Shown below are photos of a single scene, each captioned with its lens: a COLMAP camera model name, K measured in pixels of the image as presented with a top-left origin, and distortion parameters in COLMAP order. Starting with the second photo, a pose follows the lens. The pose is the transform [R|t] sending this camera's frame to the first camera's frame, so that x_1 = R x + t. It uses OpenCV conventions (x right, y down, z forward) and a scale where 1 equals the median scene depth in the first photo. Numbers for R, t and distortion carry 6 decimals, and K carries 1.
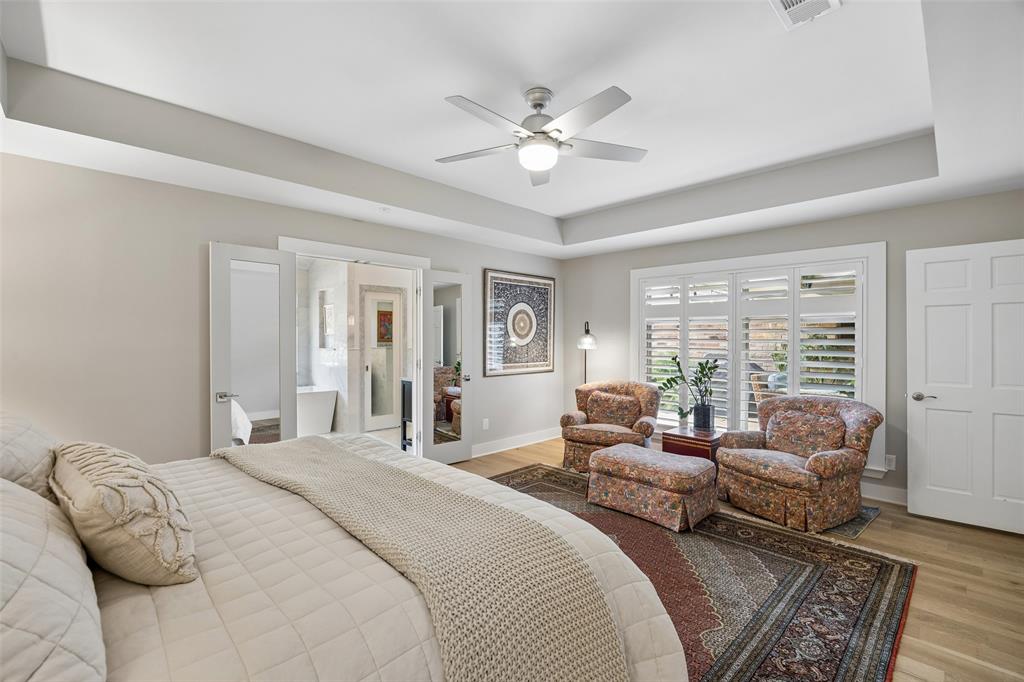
lens RADIAL K [[441.2, 0, 507.5], [0, 441.2, 344.6], [0, 0, 1]] dist [-0.017833, -0.000305]
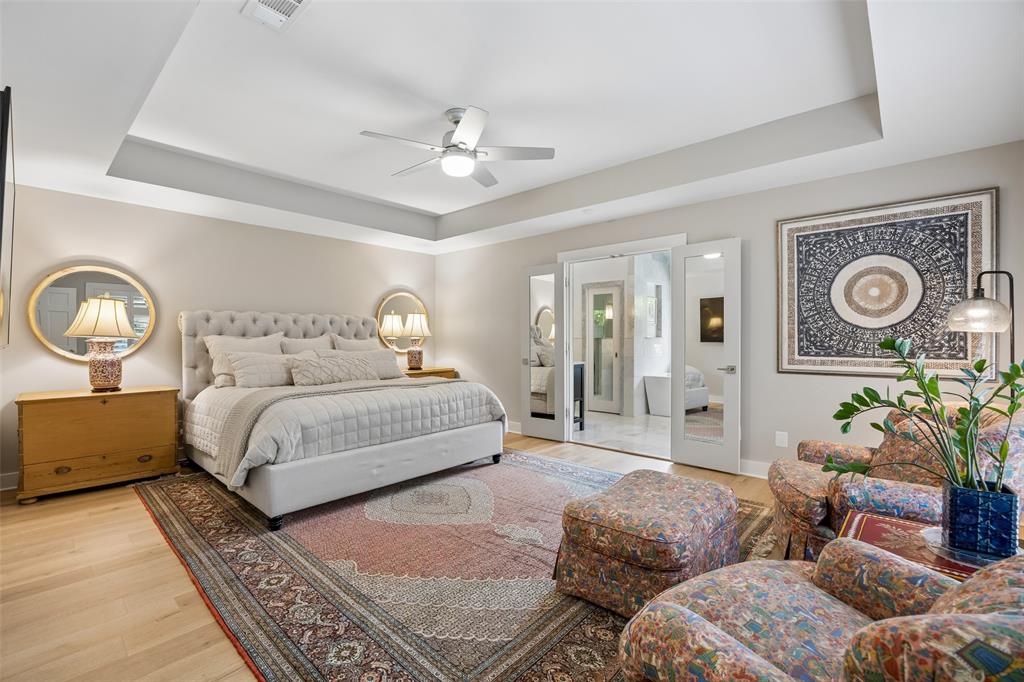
lens RADIAL K [[441.2, 0, 501.7], [0, 441.2, 348.9], [0, 0, 1]] dist [-0.017833, -0.000305]
pose [[0.067420, 0.020846, -0.997507, 0.562484], [-0.010950, 0.999737, 0.020152, 0.022855], [0.997665, 0.009564, 0.067631, 0.451799]]
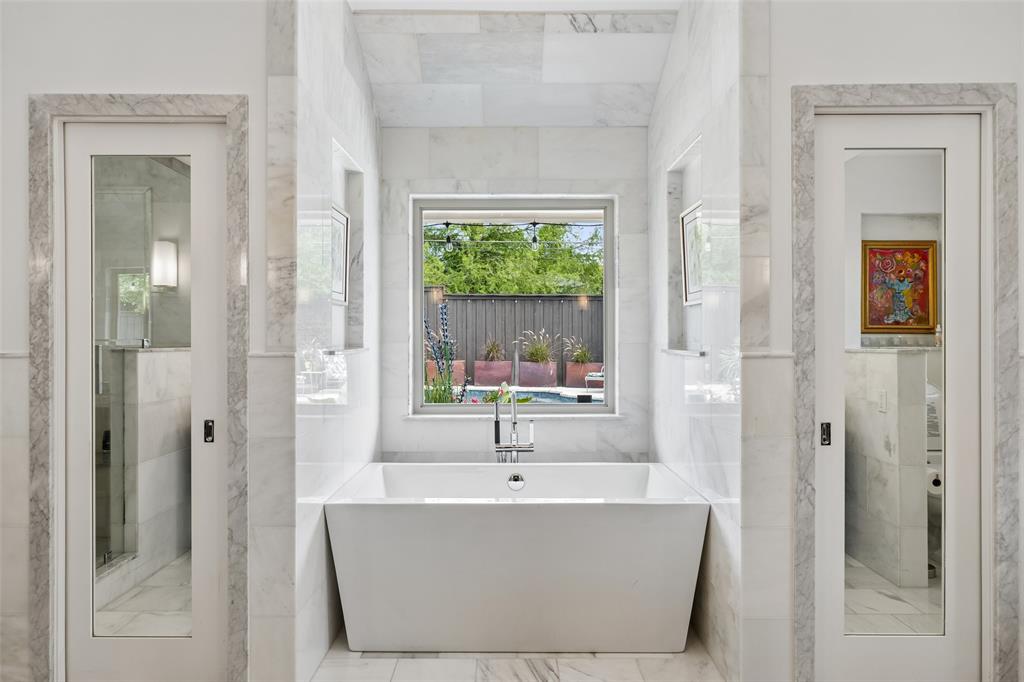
lens RADIAL K [[661.3, 0, 504.6], [0, 661.3, 338.7], [0, 0, 1]] dist [-0.004124, 0.000633]
pose [[0.717960, -0.002538, -0.696080, -0.213628], [-0.005552, 0.999941, -0.009372, 0.006313], [0.696063, 0.010594, 0.717903, 0.682954]]
